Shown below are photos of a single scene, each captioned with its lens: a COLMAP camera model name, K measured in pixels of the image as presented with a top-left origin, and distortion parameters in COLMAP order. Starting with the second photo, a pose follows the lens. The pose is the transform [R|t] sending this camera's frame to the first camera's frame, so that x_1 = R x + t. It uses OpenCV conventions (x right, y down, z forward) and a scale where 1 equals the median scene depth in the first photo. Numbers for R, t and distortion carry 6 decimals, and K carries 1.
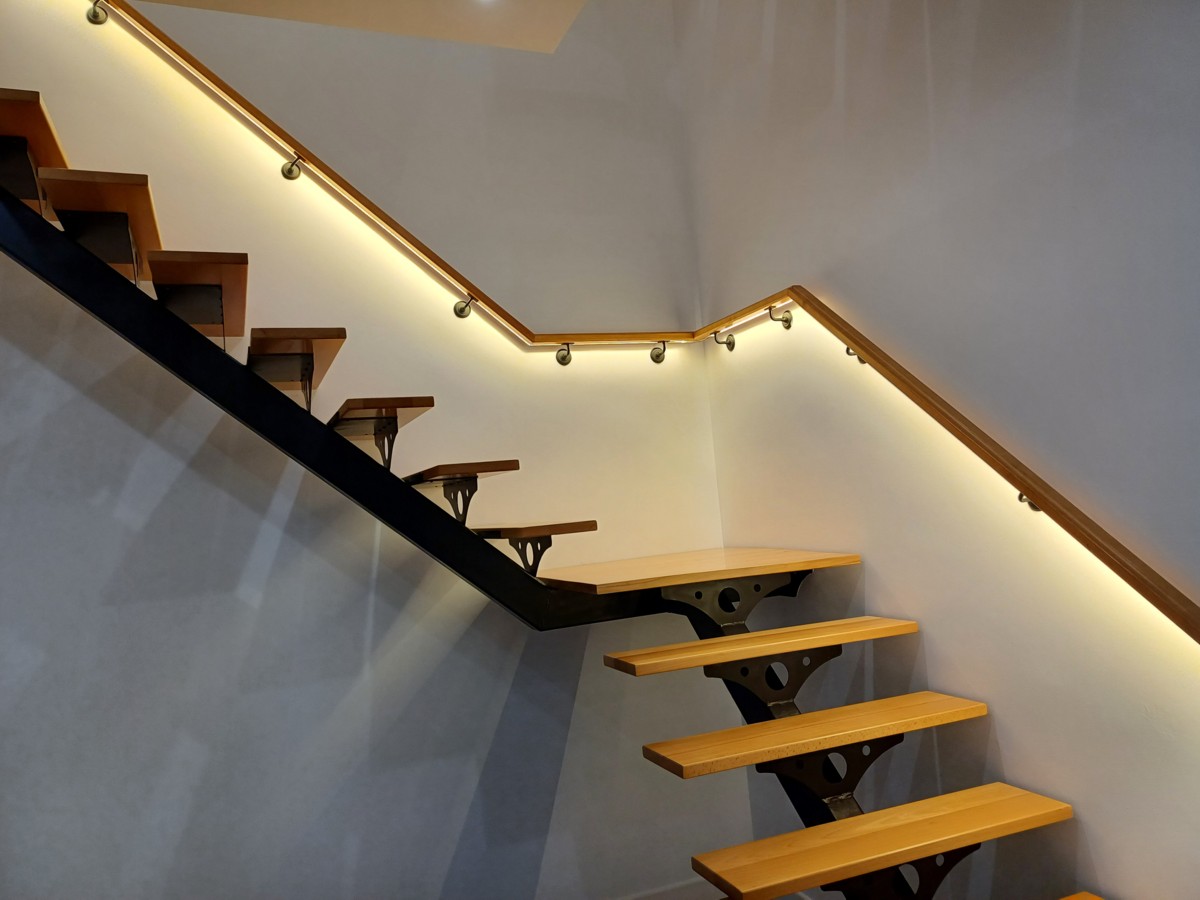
lens RADIAL K [[899.3, 0, 597.5], [0, 899.3, 421.7], [0, 0, 1]] dist [0.062490, -0.075203]
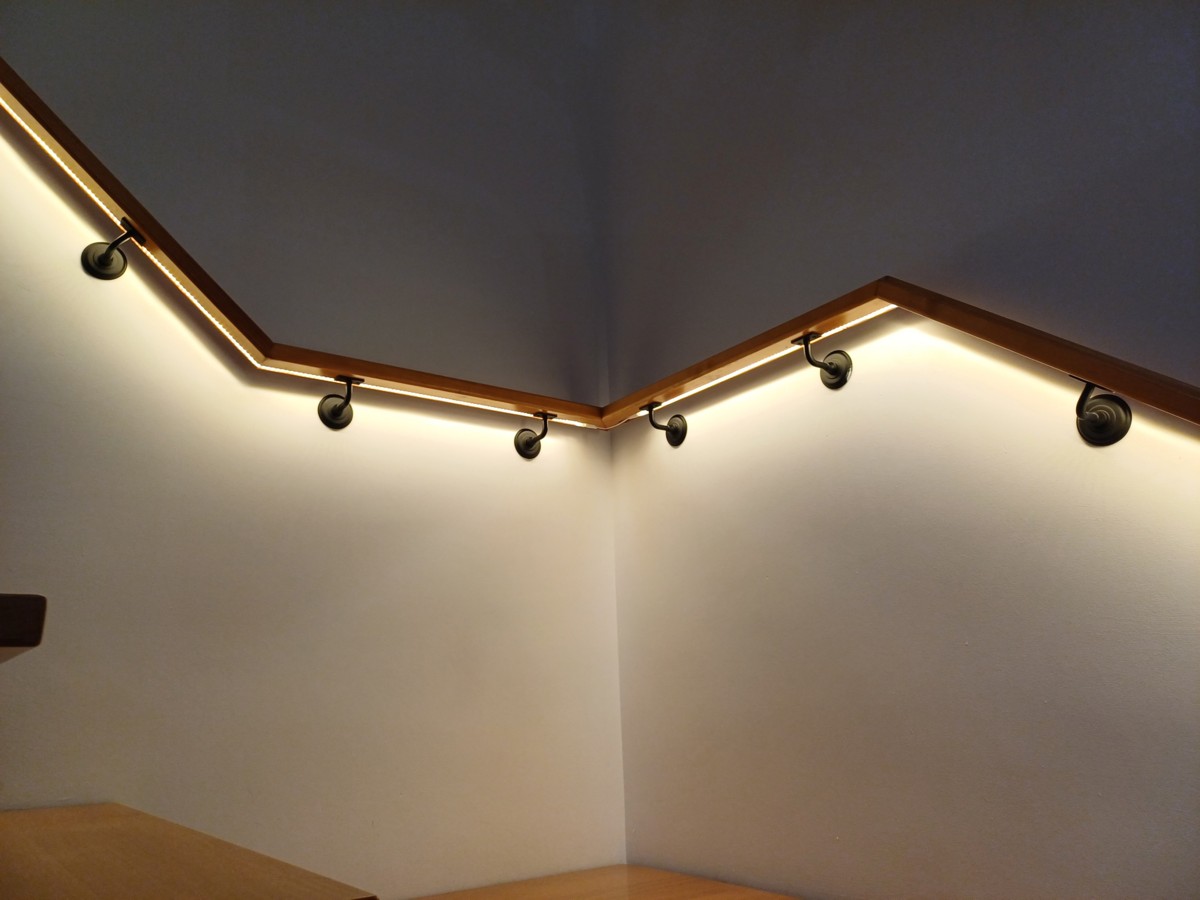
lens RADIAL K [[897.8, 0, 600.9], [0, 897.8, 436.5], [0, 0, 1]] dist [0.067083, -0.071270]
pose [[0.967489, 0.127944, 0.218165, -0.007238], [-0.084286, 0.976402, -0.198836, 0.029299], [-0.238457, 0.173983, 0.955441, 0.702472]]
